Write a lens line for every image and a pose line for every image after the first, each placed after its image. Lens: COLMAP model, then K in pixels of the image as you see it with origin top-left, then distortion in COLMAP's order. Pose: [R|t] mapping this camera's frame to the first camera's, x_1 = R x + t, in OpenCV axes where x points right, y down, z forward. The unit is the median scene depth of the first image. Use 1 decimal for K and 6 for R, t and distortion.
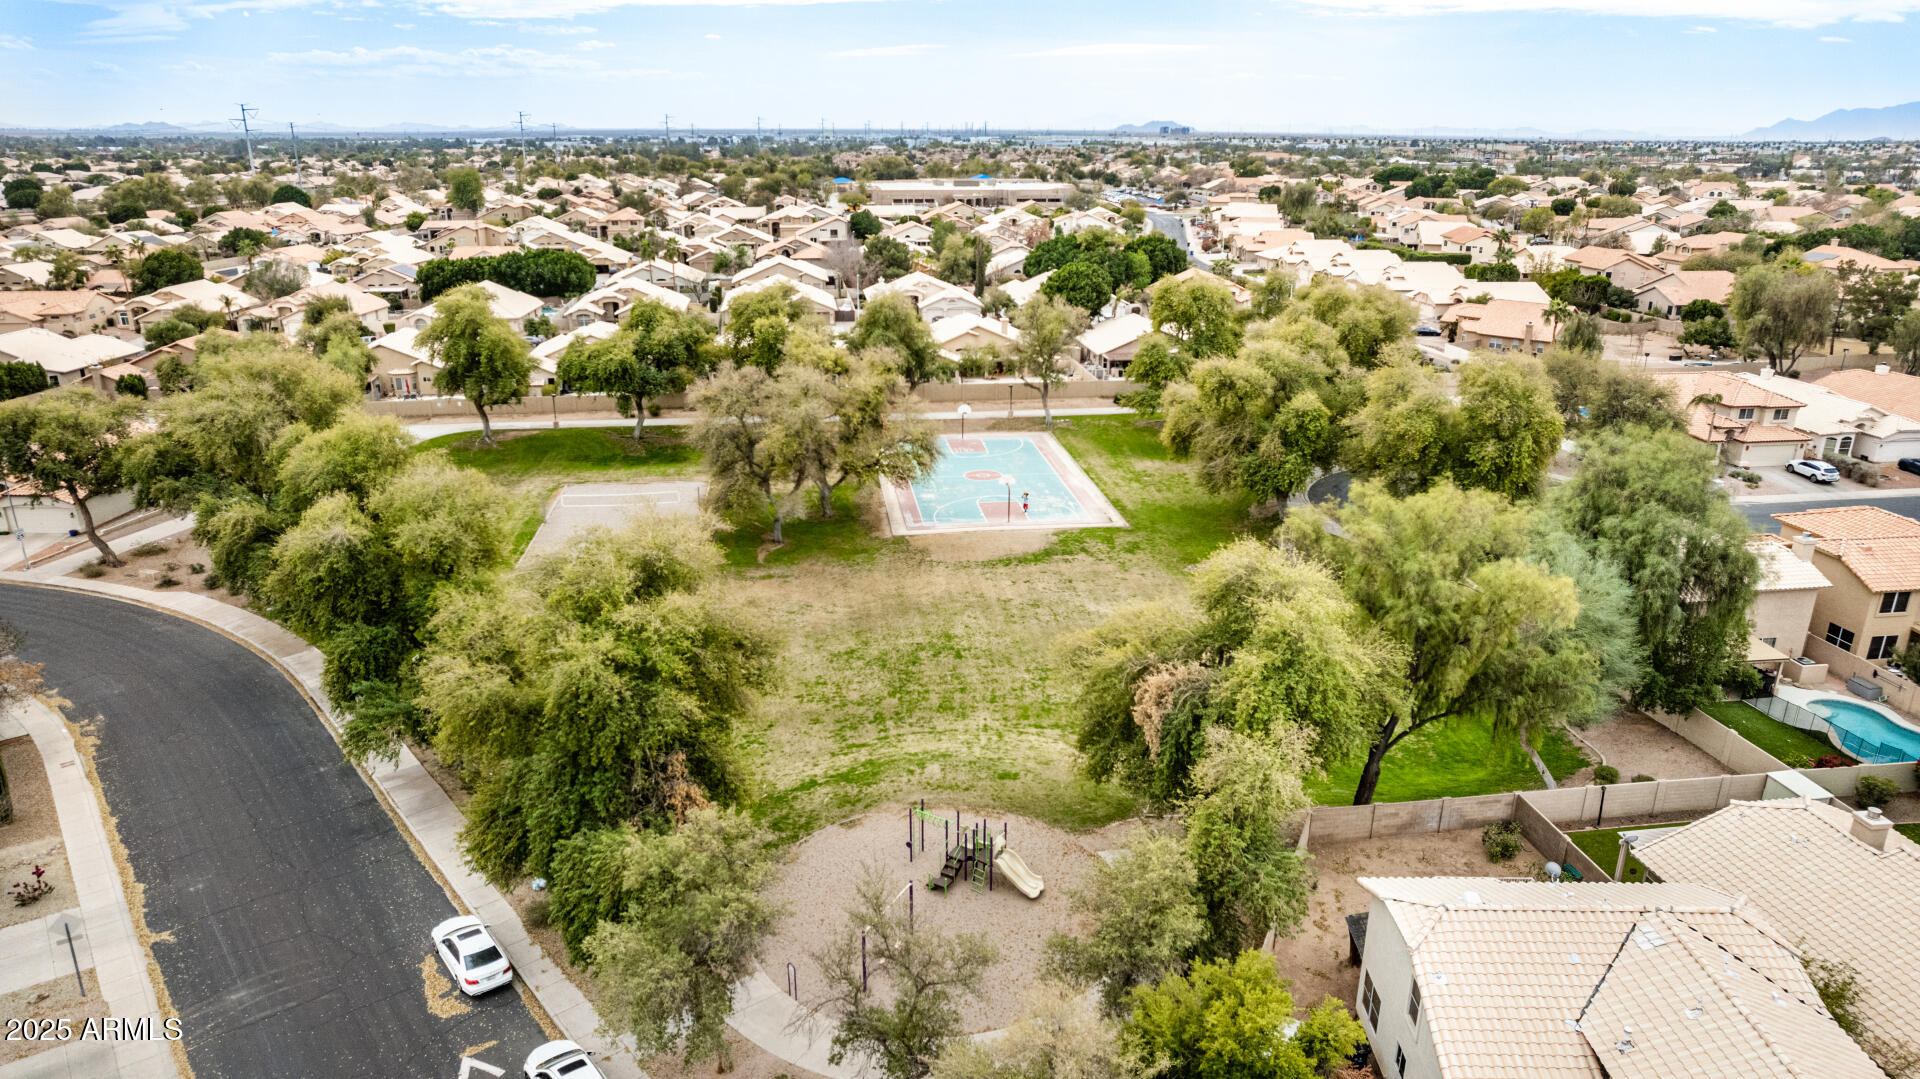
lens RADIAL K [[1216.8, 0, 960.6], [0, 1216.8, 539.8], [0, 0, 1]] dist [-0.009291, 0.000056]
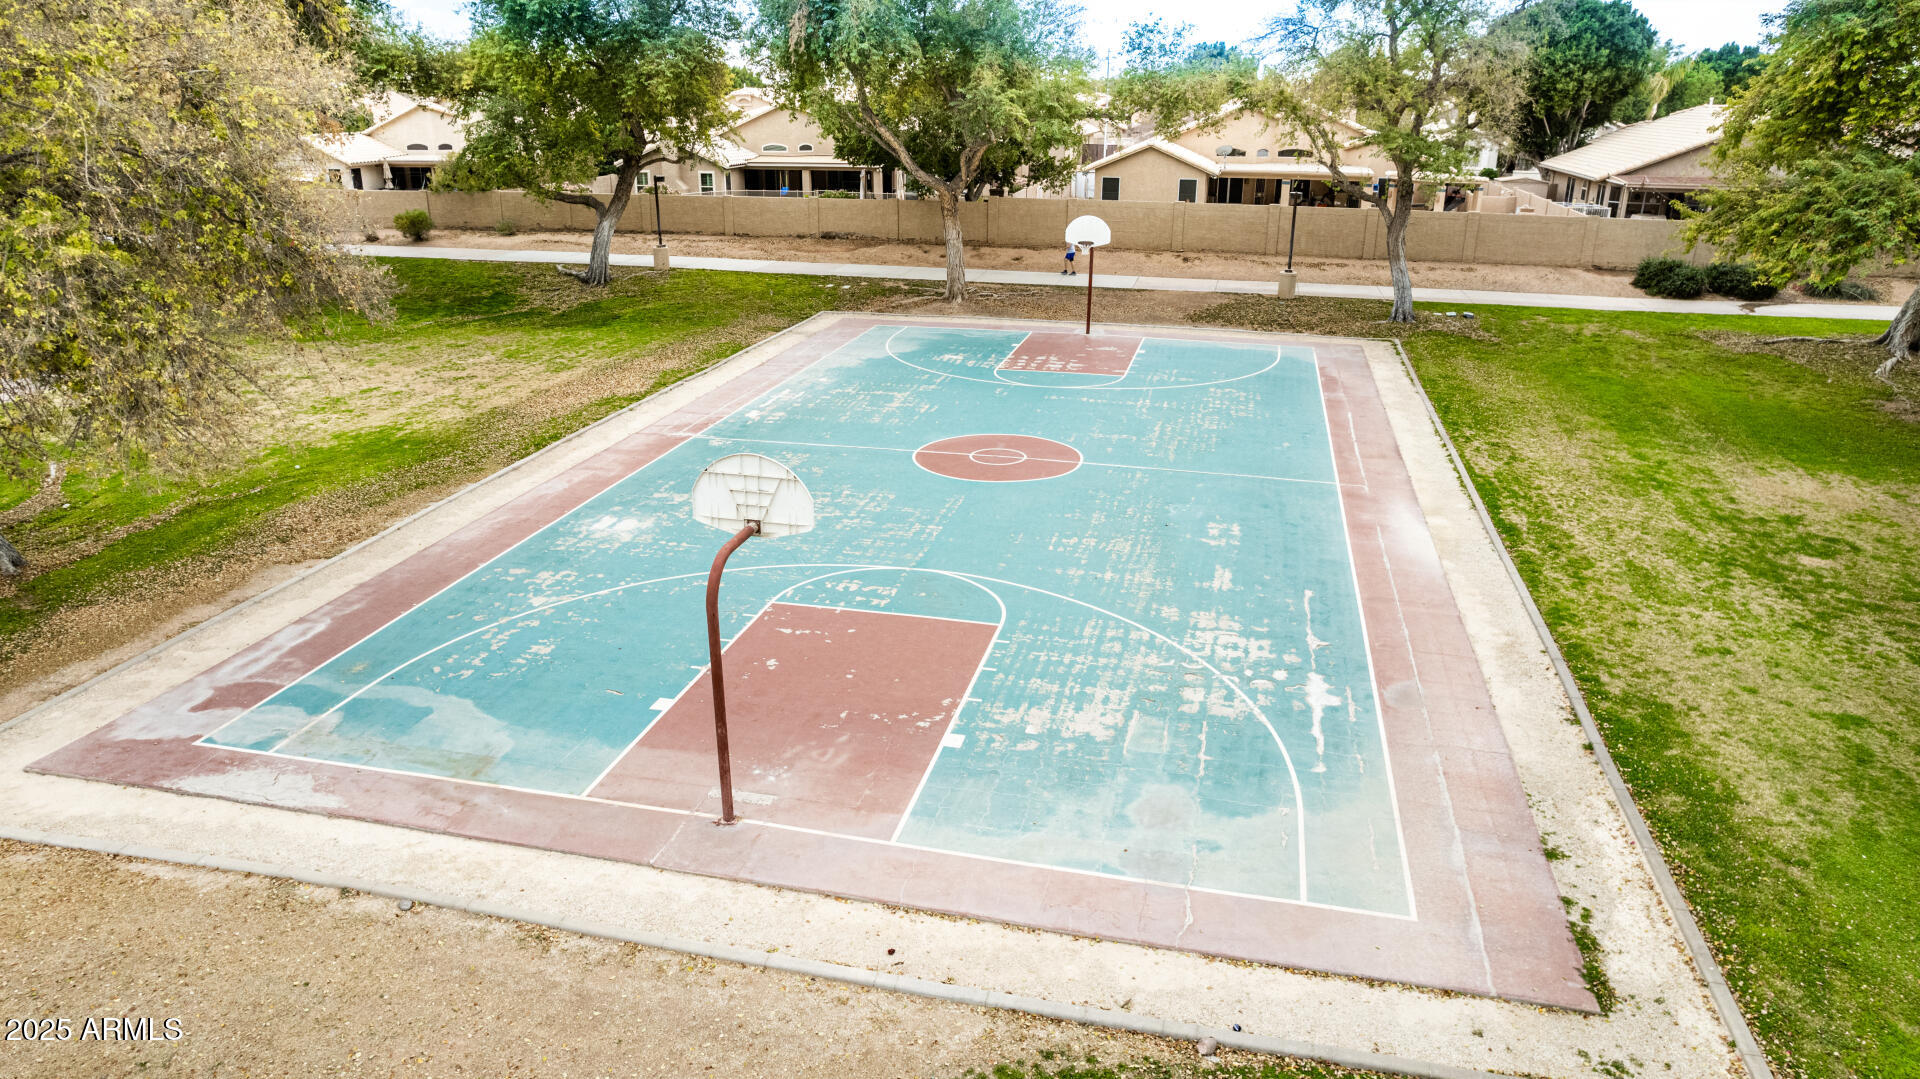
lens RADIAL K [[1216.8, 0, 957.8], [0, 1216.8, 538.5], [0, 0, 1]] dist [-0.009291, 0.000056]
pose [[0.936355, 0.135727, -0.323755, 0.077118], [-0.127743, 0.990745, 0.045893, -0.040875], [0.326988, -0.001615, 0.945027, 0.684682]]
